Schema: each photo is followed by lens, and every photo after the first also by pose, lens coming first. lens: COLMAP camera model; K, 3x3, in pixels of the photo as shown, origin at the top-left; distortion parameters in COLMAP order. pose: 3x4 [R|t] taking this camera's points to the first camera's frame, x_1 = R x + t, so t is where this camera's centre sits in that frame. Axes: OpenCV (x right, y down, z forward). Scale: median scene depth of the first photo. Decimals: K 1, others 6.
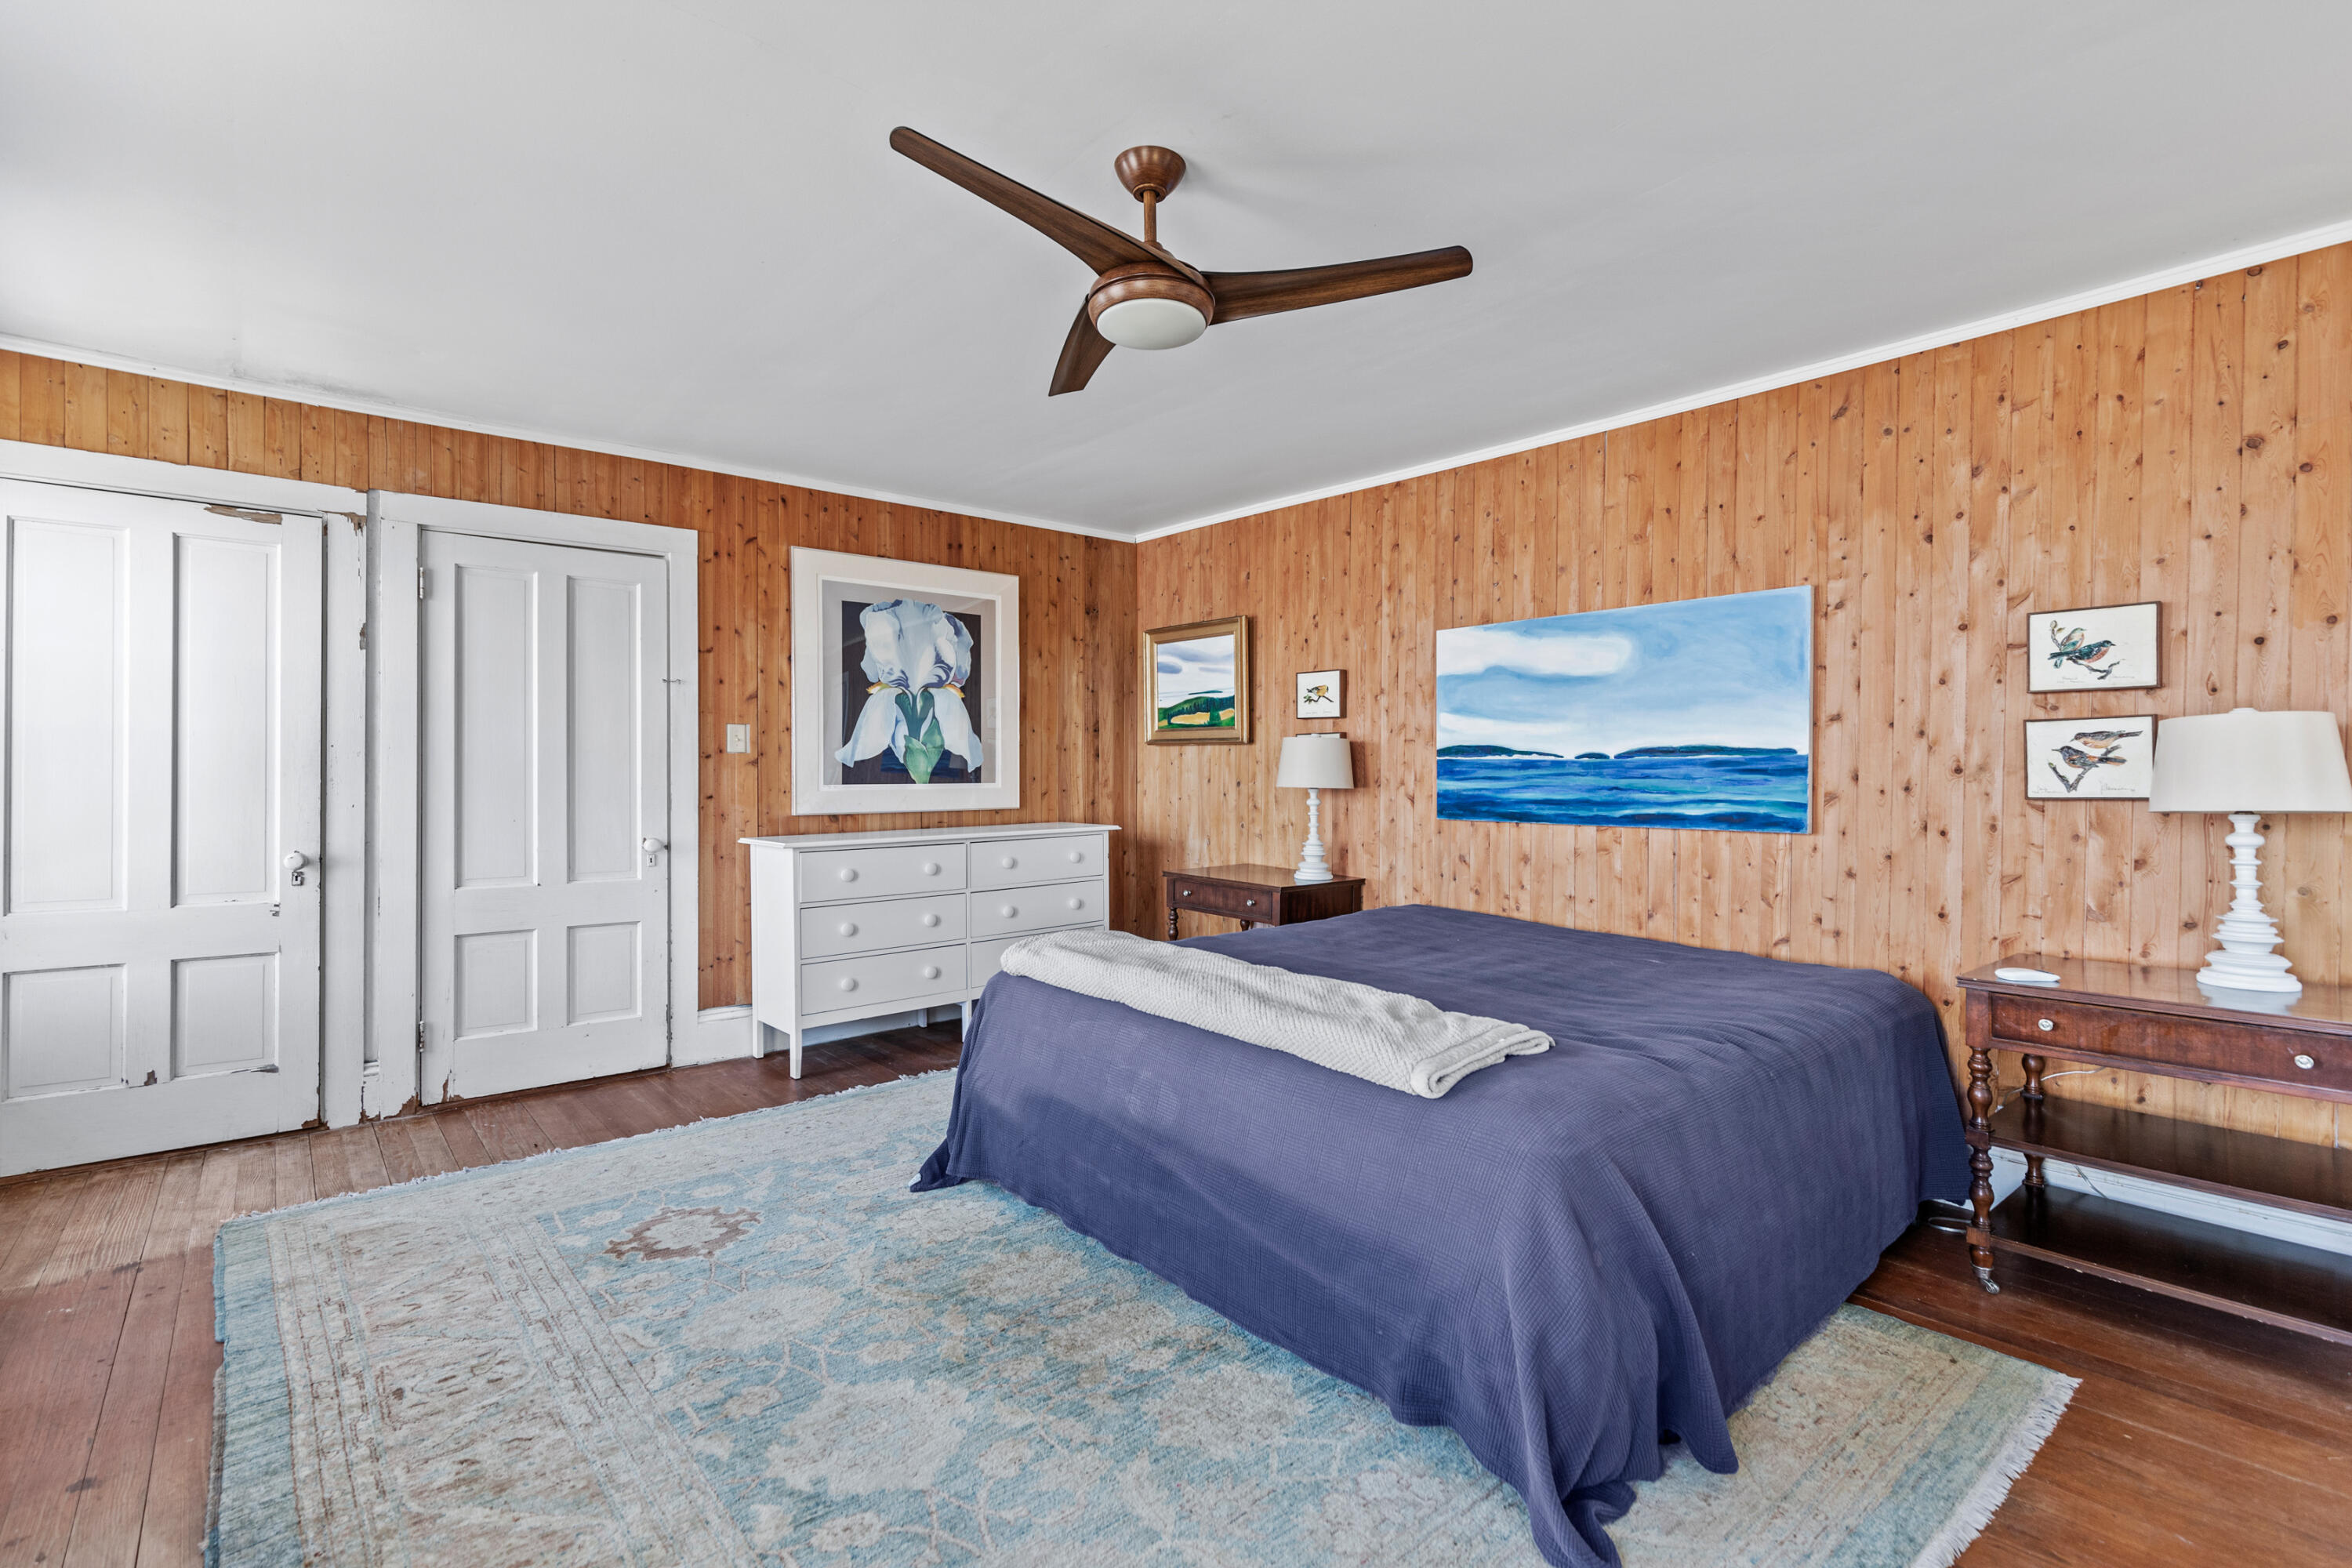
lens RADIAL K [[1089.4, 0, 1192.7], [0, 1089.4, 789.8], [0, 0, 1]] dist [0.013221, -0.000639]
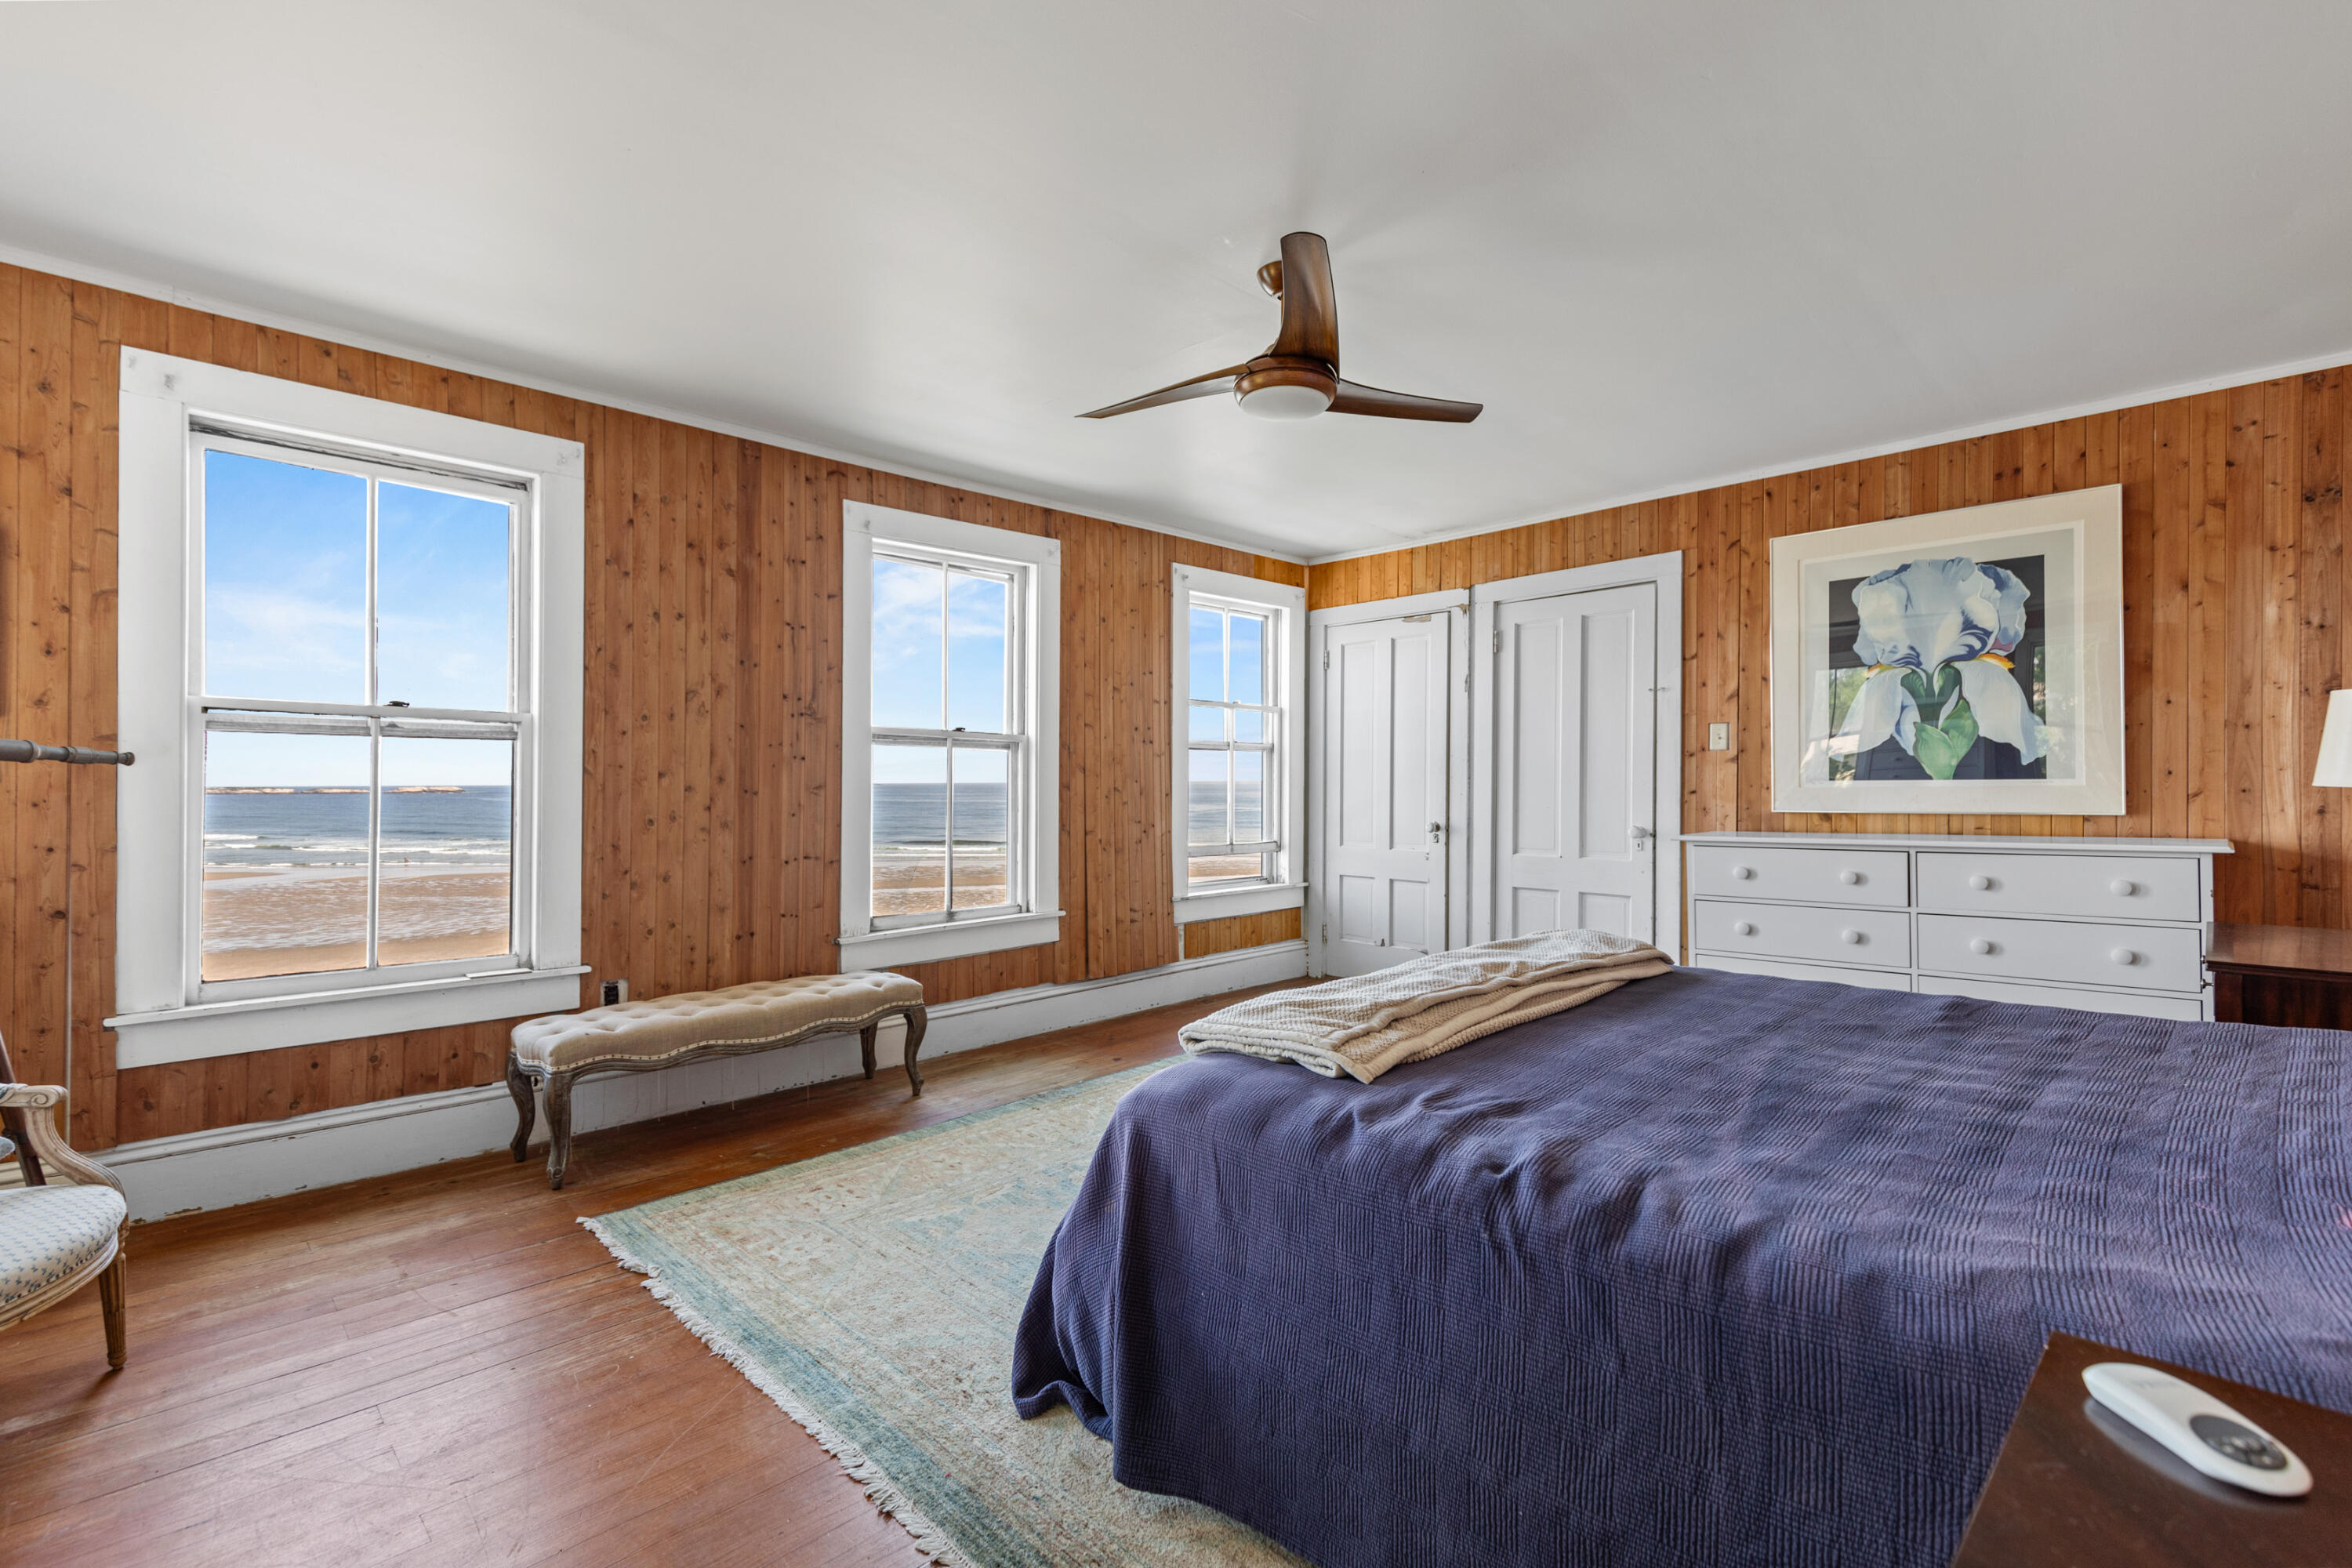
lens RADIAL K [[1089.4, 0, 1180.4], [0, 1089.4, 774.8], [0, 0, 1]] dist [0.013221, -0.000639]
pose [[0.054553, 0.000248, -0.998511, 0.566416], [-0.002749, 0.999996, 0.000099, -0.008319], [0.998507, 0.002740, 0.054554, 0.396940]]
